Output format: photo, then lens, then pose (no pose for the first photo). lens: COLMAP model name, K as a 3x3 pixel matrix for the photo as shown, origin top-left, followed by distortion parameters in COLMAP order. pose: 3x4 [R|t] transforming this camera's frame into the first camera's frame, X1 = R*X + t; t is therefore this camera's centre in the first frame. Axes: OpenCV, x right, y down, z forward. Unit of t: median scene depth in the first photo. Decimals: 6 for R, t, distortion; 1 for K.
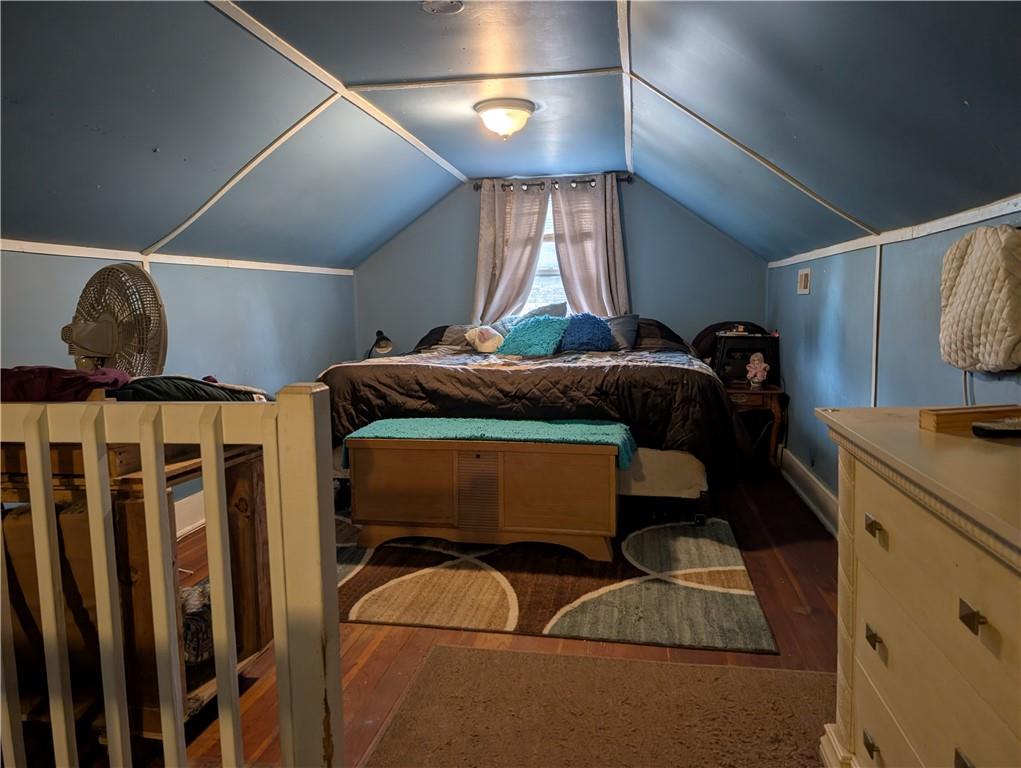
lens RADIAL K [[728.4, 0, 512.7], [0, 728.4, 383.8], [0, 0, 1]] dist [0.027840, -0.030883]
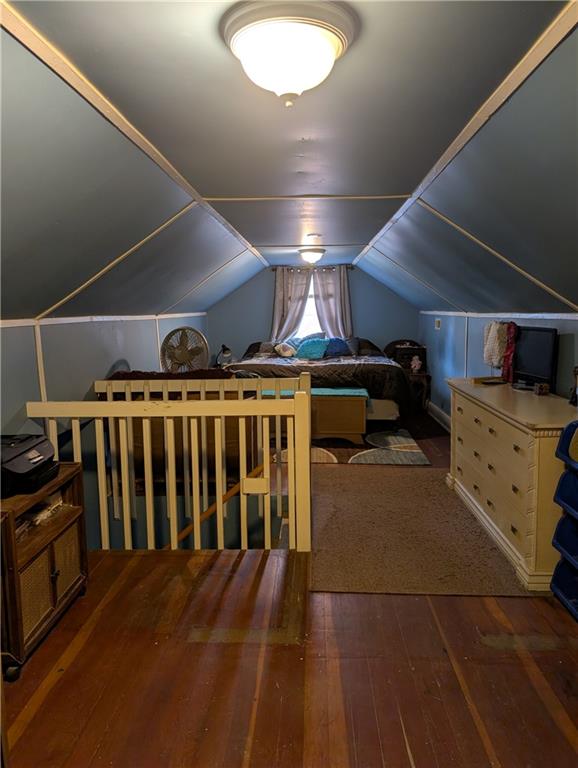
lens RADIAL K [[547.9, 0, 288.1], [0, 547.9, 382.4], [0, 0, 1]] dist [0.027840, -0.030883]
pose [[0.992730, -0.012117, 0.119748, -0.230020], [0.009745, 0.999745, 0.020381, -0.002485], [-0.119965, -0.019066, 0.992595, -0.543378]]
